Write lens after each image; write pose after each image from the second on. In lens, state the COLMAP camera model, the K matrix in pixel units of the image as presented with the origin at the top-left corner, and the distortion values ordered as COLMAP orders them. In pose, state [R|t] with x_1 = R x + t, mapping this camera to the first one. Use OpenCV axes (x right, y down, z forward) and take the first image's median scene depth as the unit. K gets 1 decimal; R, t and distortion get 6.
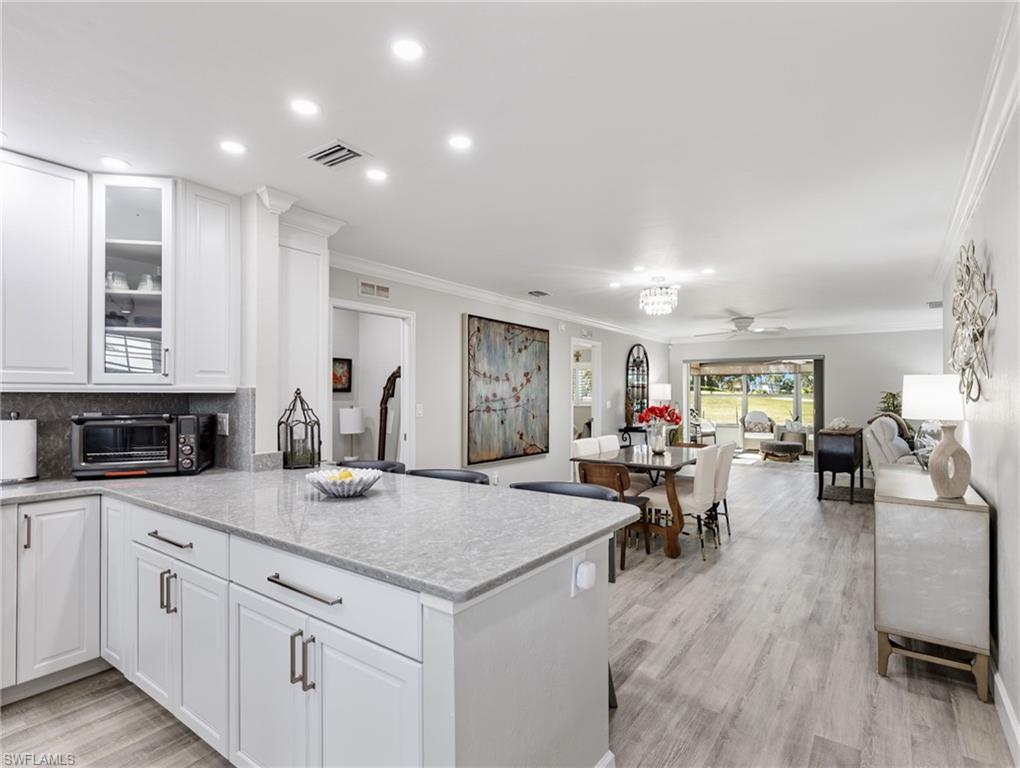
lens RADIAL K [[518.6, 0, 515.0], [0, 518.6, 394.4], [0, 0, 1]] dist [0.008190, -0.002467]
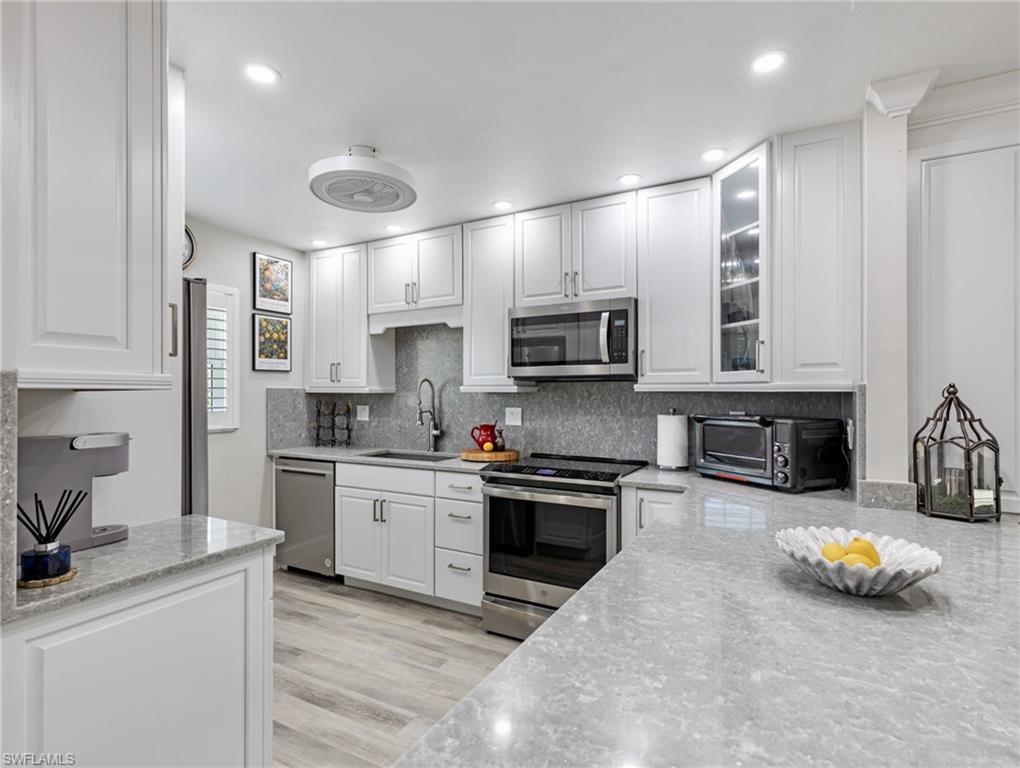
lens RADIAL K [[518.6, 0, 510.9], [0, 518.6, 385.4], [0, 0, 1]] dist [0.008190, -0.002467]
pose [[0.127593, -0.011830, -0.991756, 0.064893], [0.001317, 0.999930, -0.011758, -0.002016], [0.991826, 0.000194, 0.127600, 0.234501]]
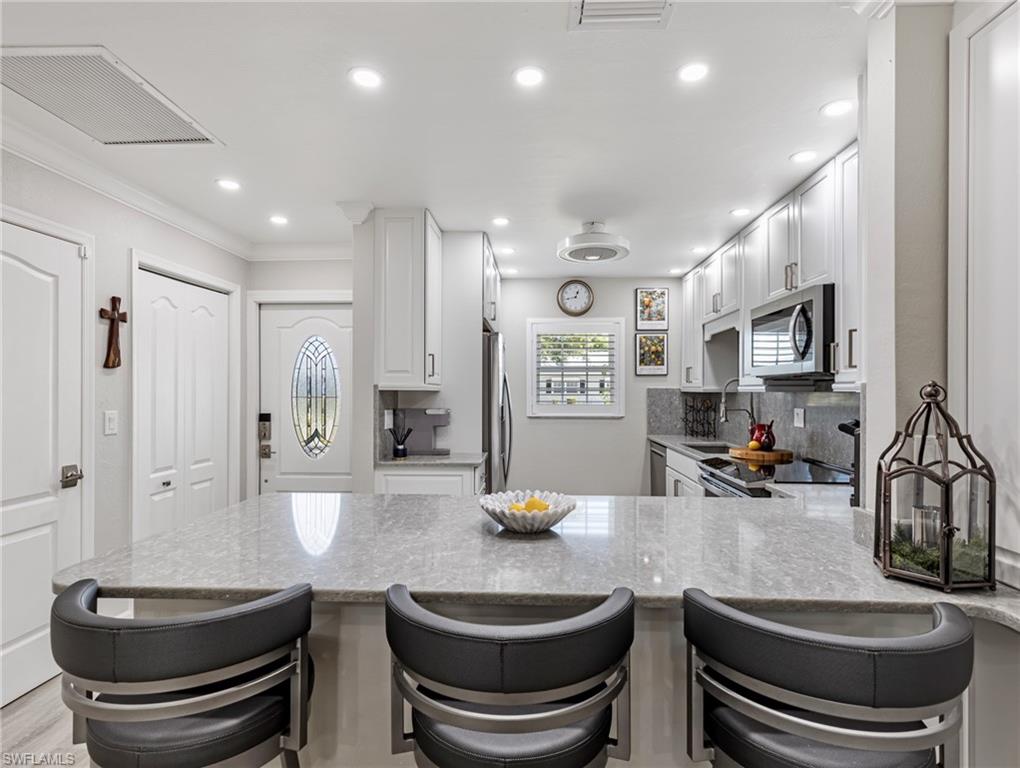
lens RADIAL K [[518.6, 0, 508.9], [0, 518.6, 386.4], [0, 0, 1]] dist [0.008190, -0.002467]
pose [[-0.840011, -0.004370, -0.542551, 0.044203], [-0.000662, 0.999975, -0.007030, -0.003263], [0.542569, -0.005546, -0.839993, 0.653936]]
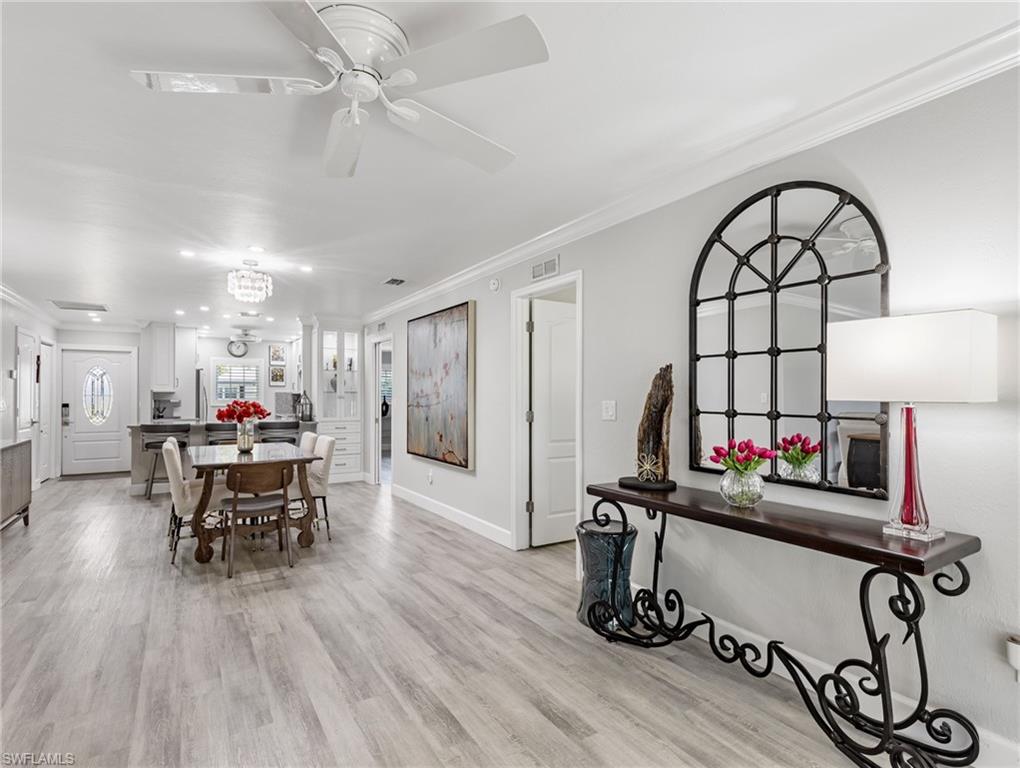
lens RADIAL K [[518.6, 0, 517.8], [0, 518.6, 394.3], [0, 0, 1]] dist [0.008190, -0.002467]
pose [[-0.359858, -0.003952, -0.932999, 0.879749], [0.001879, 0.999986, -0.004961, 0.013284], [0.933005, -0.003538, -0.359846, 1.618711]]
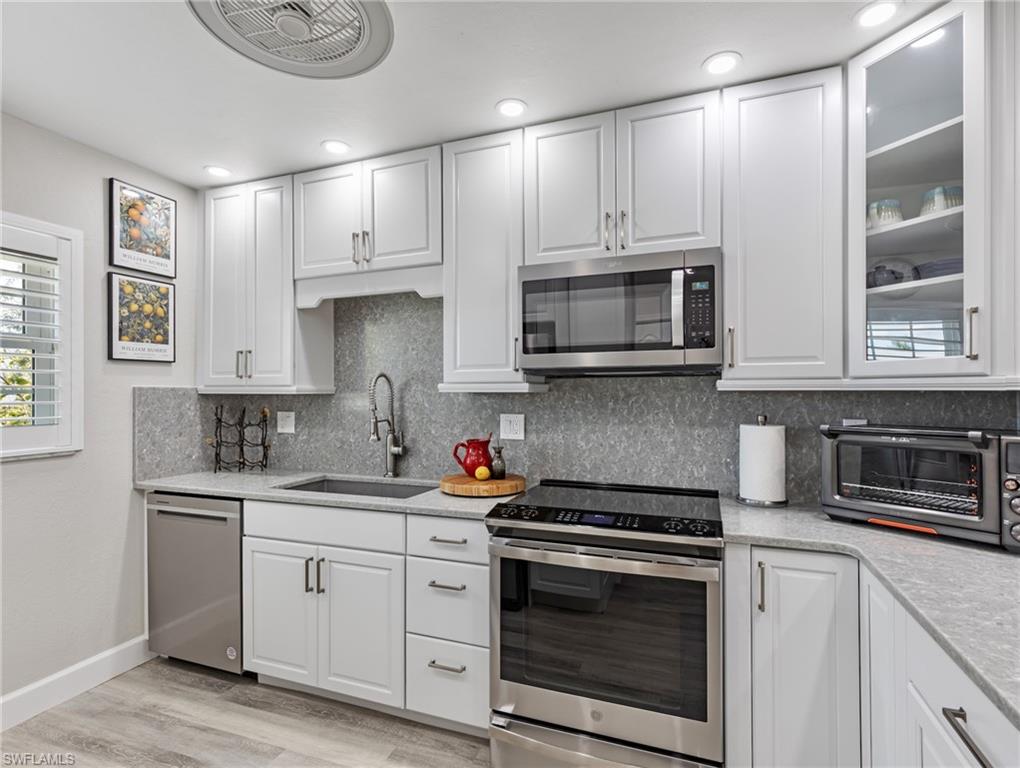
lens RADIAL K [[518.6, 0, 511.2], [0, 518.6, 386.8], [0, 0, 1]] dist [0.008190, -0.002467]
pose [[0.264829, -0.010371, -0.964240, -0.139051], [0.003280, 0.999946, -0.009854, -0.001601], [0.964290, -0.000554, 0.264849, 0.198411]]
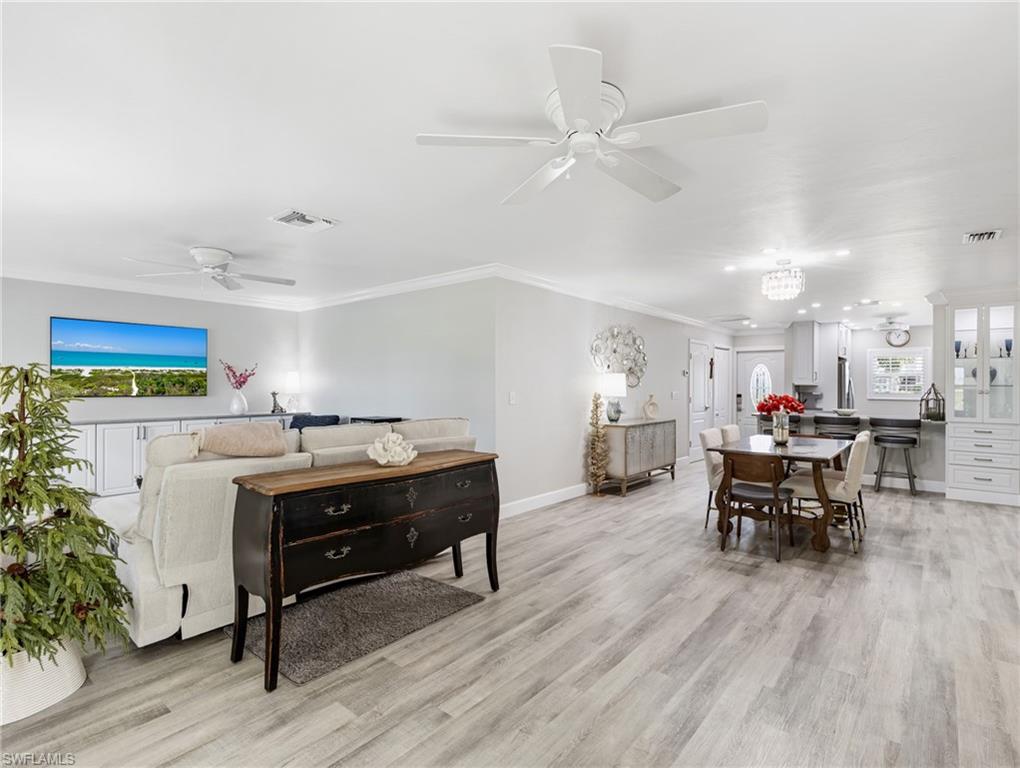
lens RADIAL K [[518.6, 0, 519.0], [0, 518.6, 385.9], [0, 0, 1]] dist [0.008190, -0.002467]
pose [[-0.998562, -0.004917, 0.053389, 0.646950], [-0.005030, 0.999985, -0.001982, 0.007297], [-0.053379, -0.002248, -0.998572, 1.804850]]
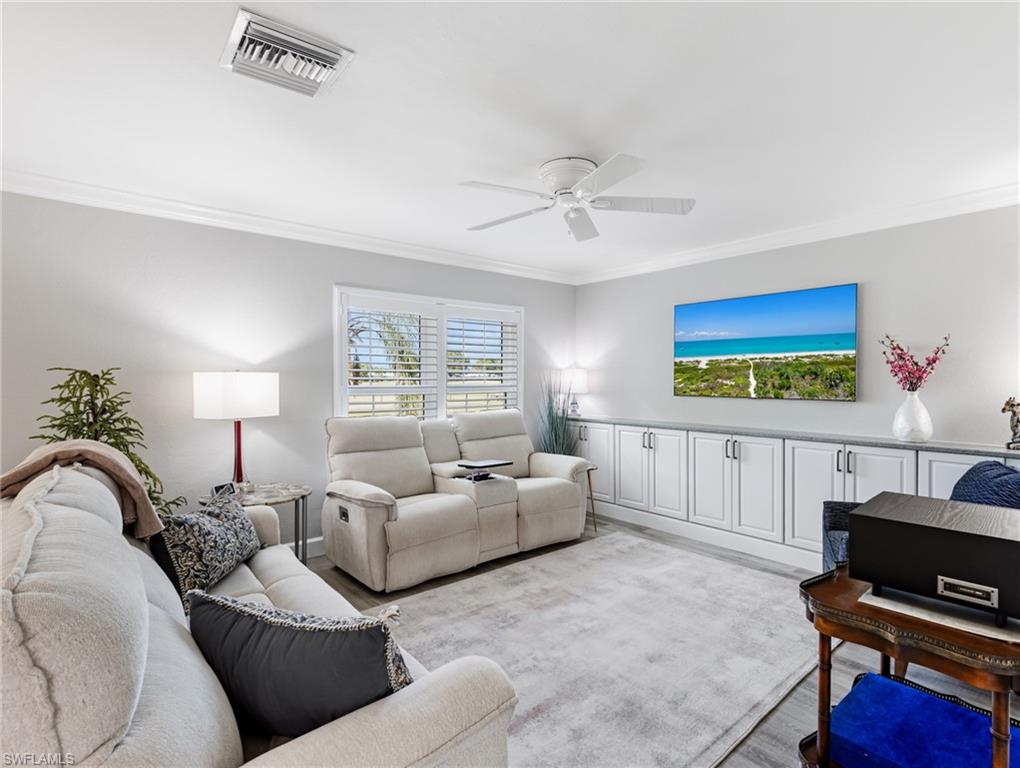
lens RADIAL K [[518.6, 0, 518.8], [0, 518.6, 373.6], [0, 0, 1]] dist [0.008190, -0.002467]
pose [[0.234279, 0.001052, 0.972169, 0.664054], [0.002955, 0.999994, -0.001794, -0.000388], [-0.972165, 0.003293, 0.234275, 0.934811]]
